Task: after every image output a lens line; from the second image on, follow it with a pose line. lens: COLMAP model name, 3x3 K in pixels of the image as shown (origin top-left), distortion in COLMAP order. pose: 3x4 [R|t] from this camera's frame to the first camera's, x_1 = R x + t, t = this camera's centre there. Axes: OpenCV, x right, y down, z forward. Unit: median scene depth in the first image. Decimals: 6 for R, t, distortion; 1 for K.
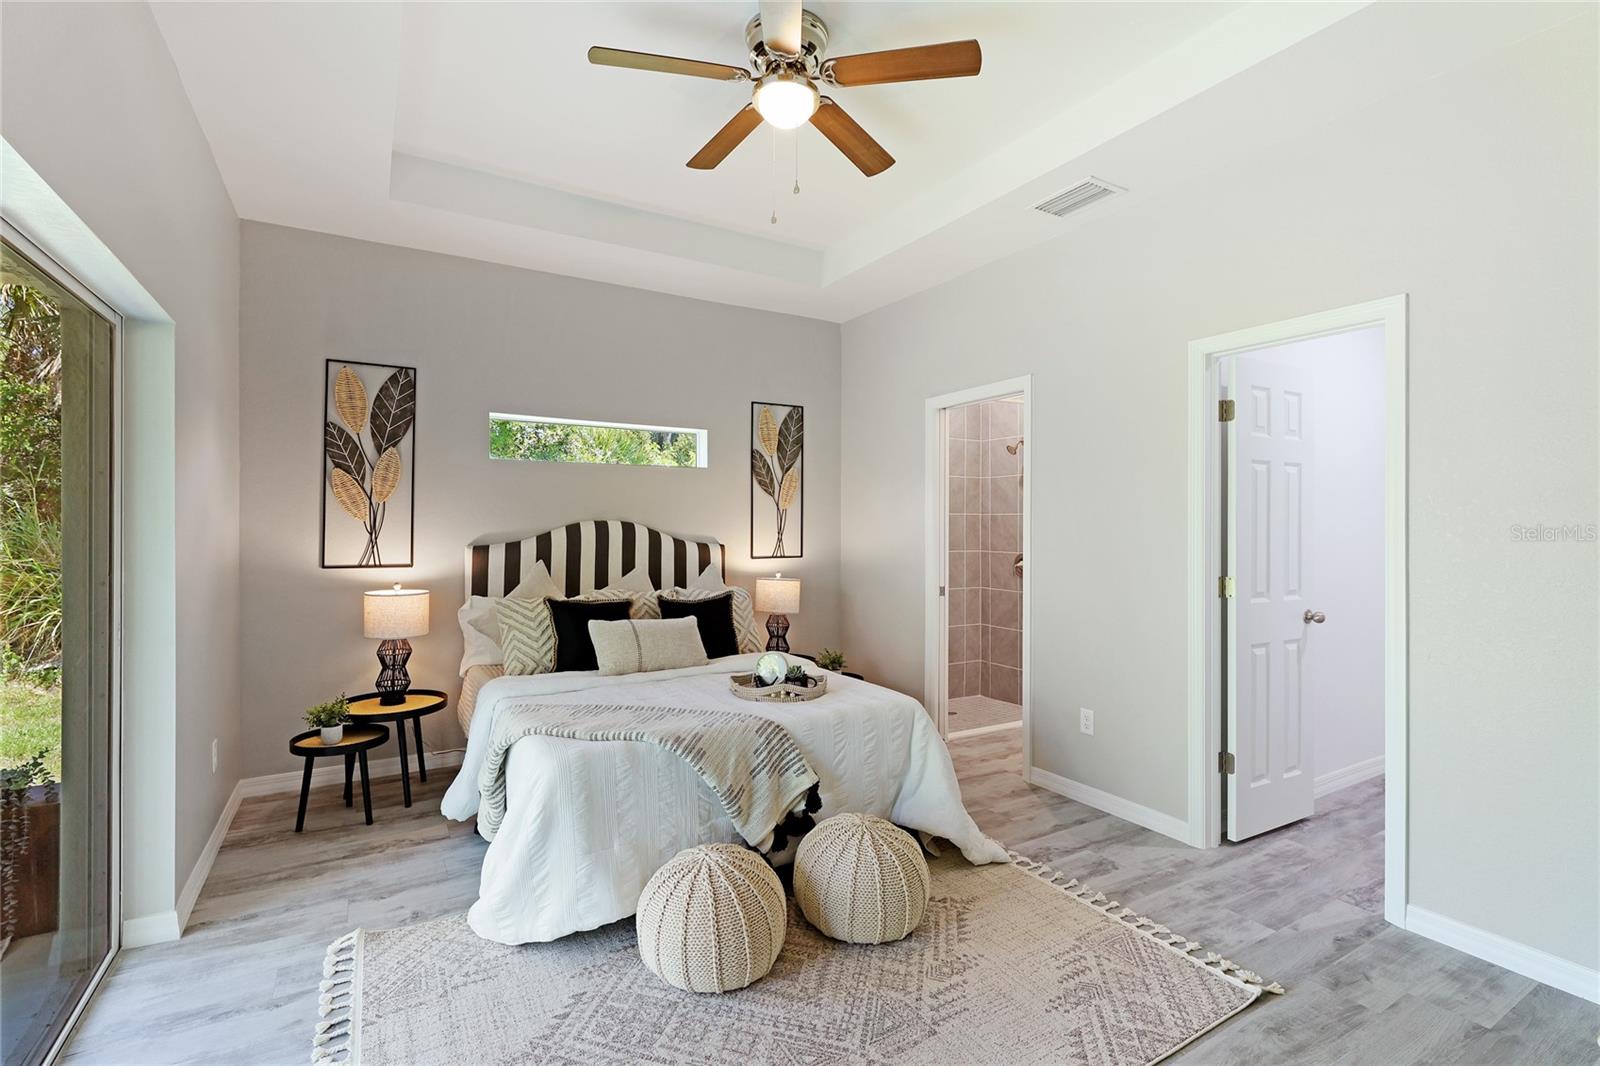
lens RADIAL K [[738.7, 0, 800.8], [0, 738.7, 521.1], [0, 0, 1]] dist [-0.000469, -0.000029]
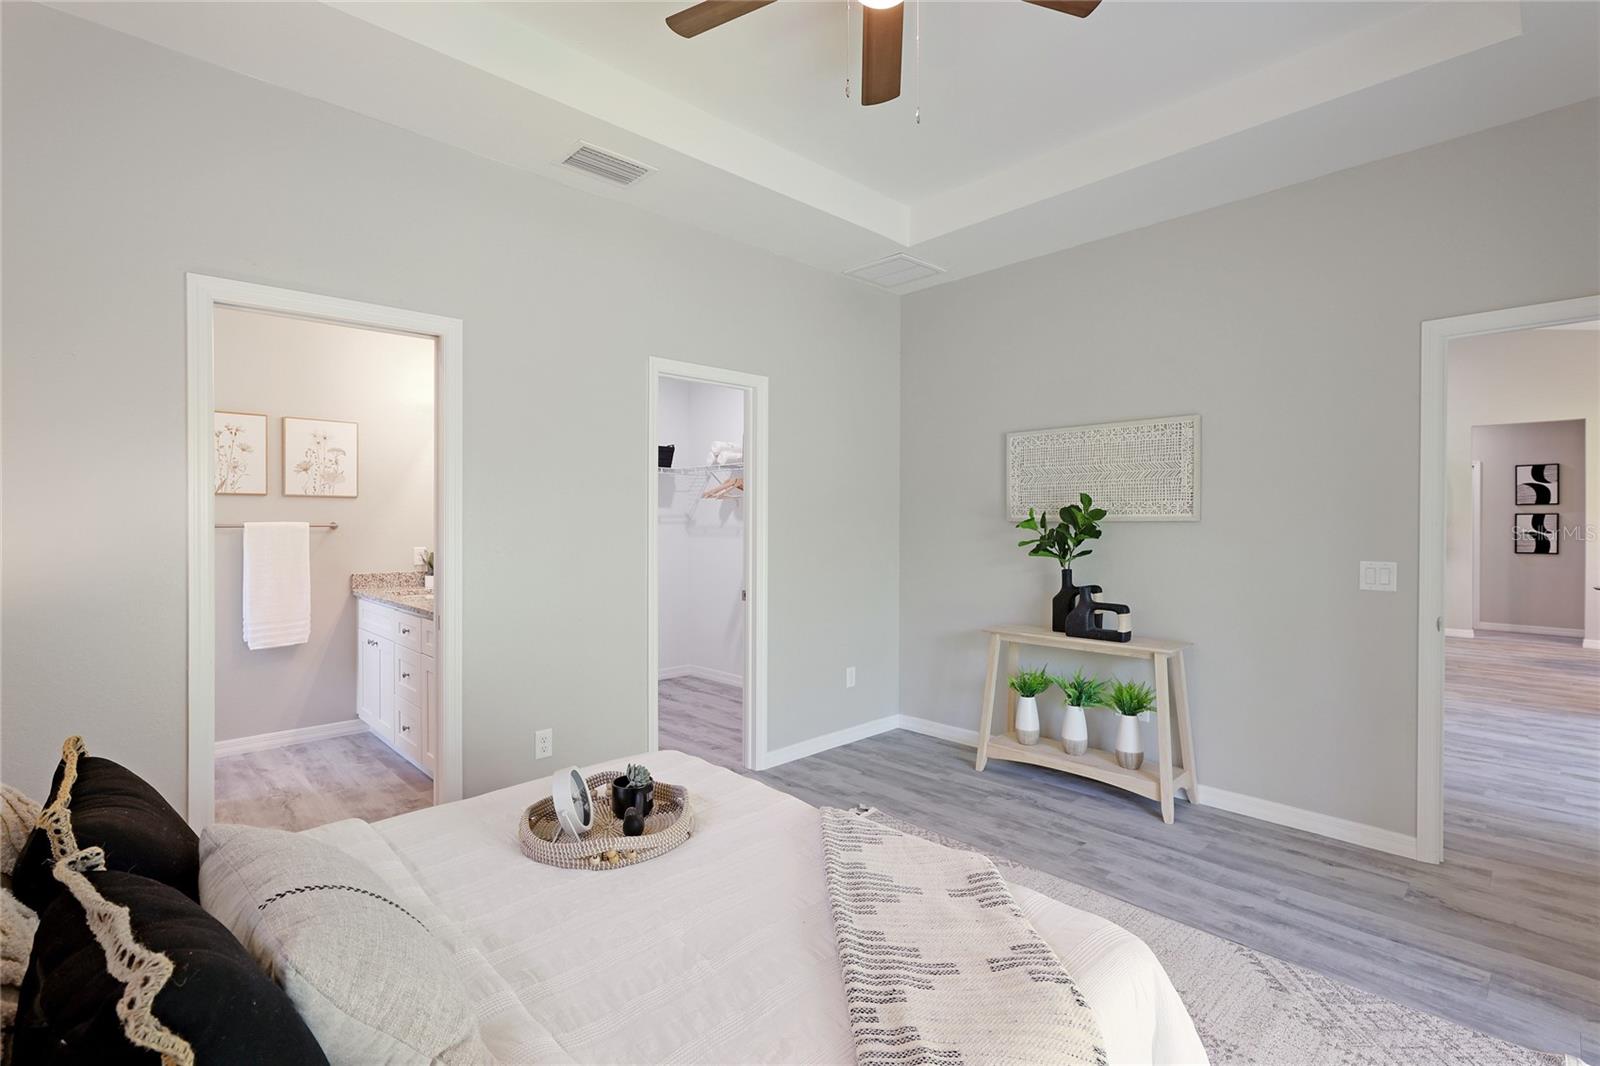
lens RADIAL K [[738.7, 0, 803.2], [0, 738.7, 533.5], [0, 0, 1]] dist [-0.000469, -0.000029]
pose [[-0.226921, -0.019663, 0.973715, -0.539370], [-0.004446, 0.999807, 0.019154, 0.000544], [-0.973903, 0.000018, -0.226964, 0.893385]]
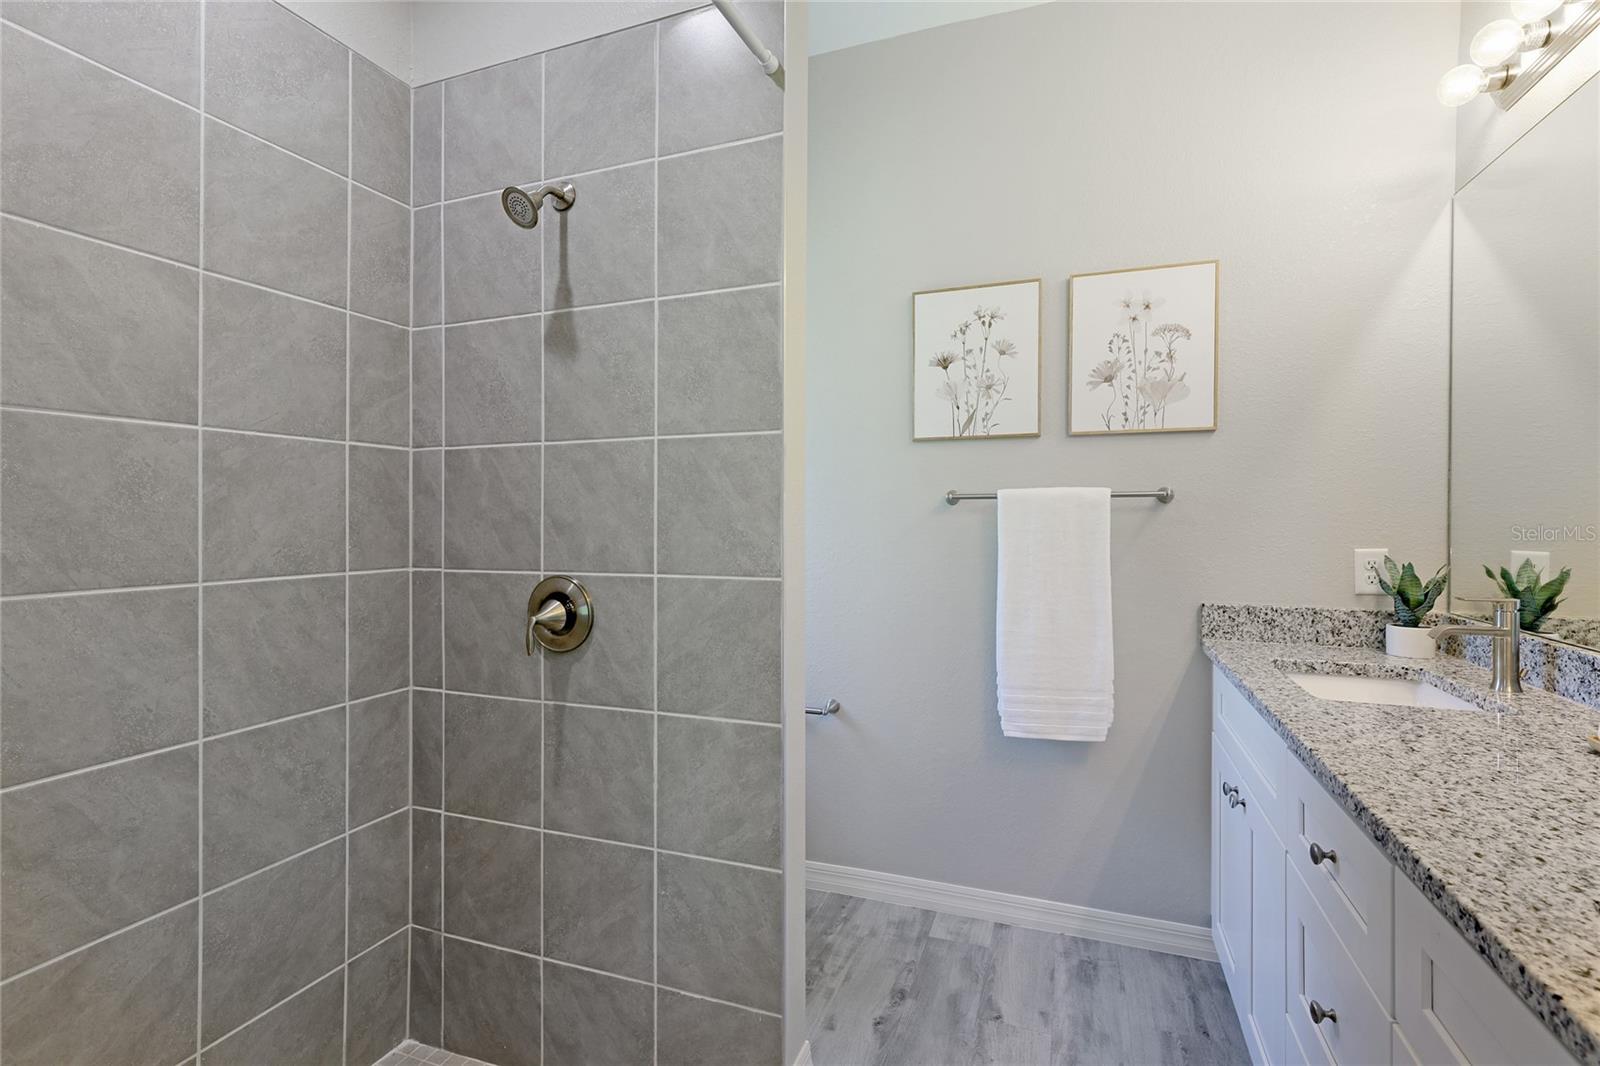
lens RADIAL K [[738.7, 0, 802.8], [0, 738.7, 522.8], [0, 0, 1]] dist [-0.000469, -0.000029]
pose [[0.776395, -0.001816, 0.630243, 0.299704], [-0.002265, 0.999981, 0.005671, 0.034405], [-0.630242, -0.005831, 0.776377, 1.120035]]
